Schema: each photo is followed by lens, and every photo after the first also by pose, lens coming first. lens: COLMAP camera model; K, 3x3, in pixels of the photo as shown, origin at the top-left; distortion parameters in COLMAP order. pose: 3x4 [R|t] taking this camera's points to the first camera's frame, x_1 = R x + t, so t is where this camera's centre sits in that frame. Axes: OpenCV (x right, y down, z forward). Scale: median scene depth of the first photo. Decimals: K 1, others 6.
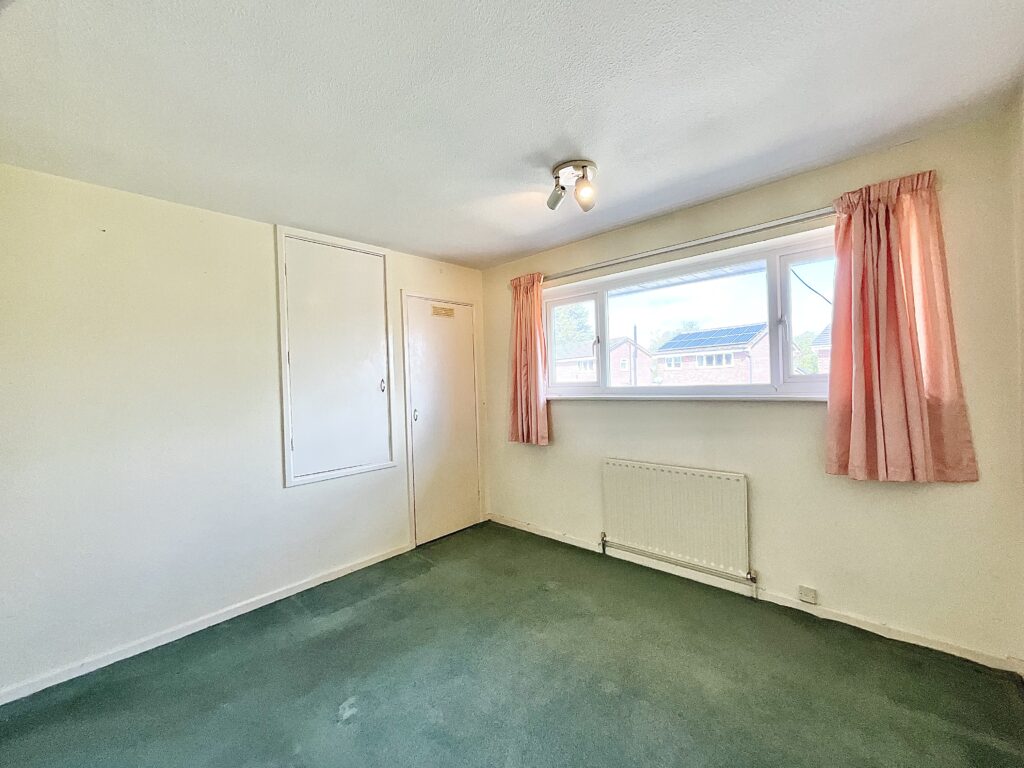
lens RADIAL K [[413.7, 0, 510.4], [0, 413.7, 384.6], [0, 0, 1]] dist [0.000729, 0.000025]
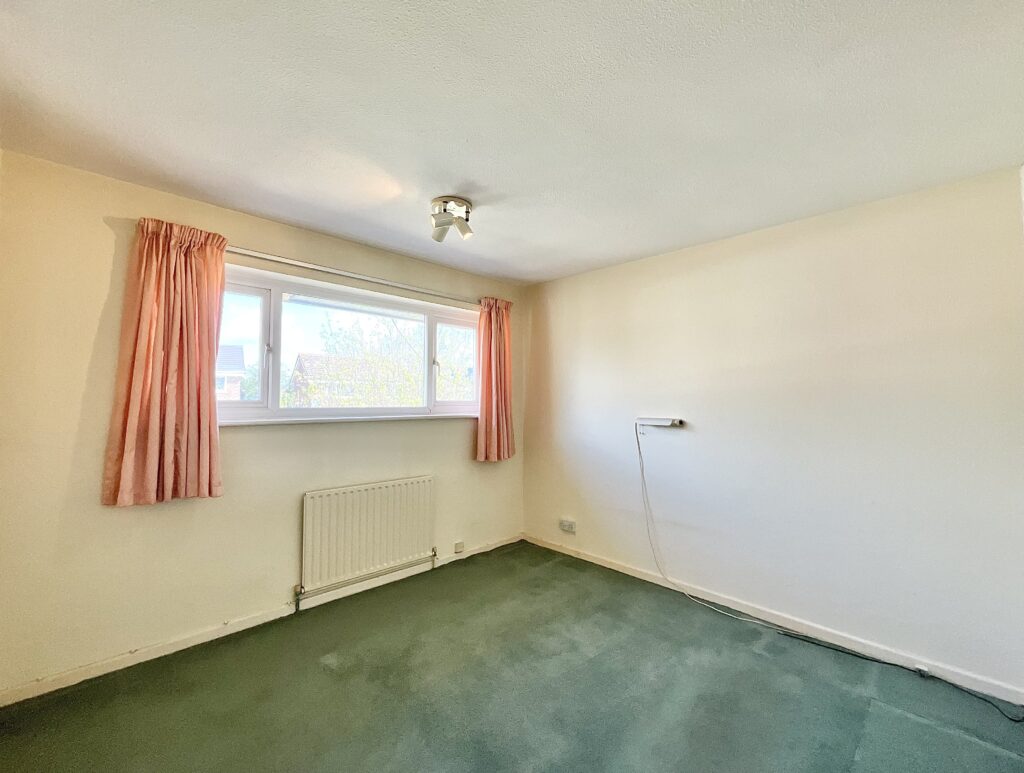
lens RADIAL K [[412.8, 0, 512.7], [0, 412.8, 382.6], [0, 0, 1]] dist [-0.045698, -0.000002]
pose [[0.047285, 0.072231, 0.996266, -0.706211], [-0.001007, 0.997385, -0.072265, 0.016534], [-0.998881, 0.002413, 0.047235, 0.651940]]
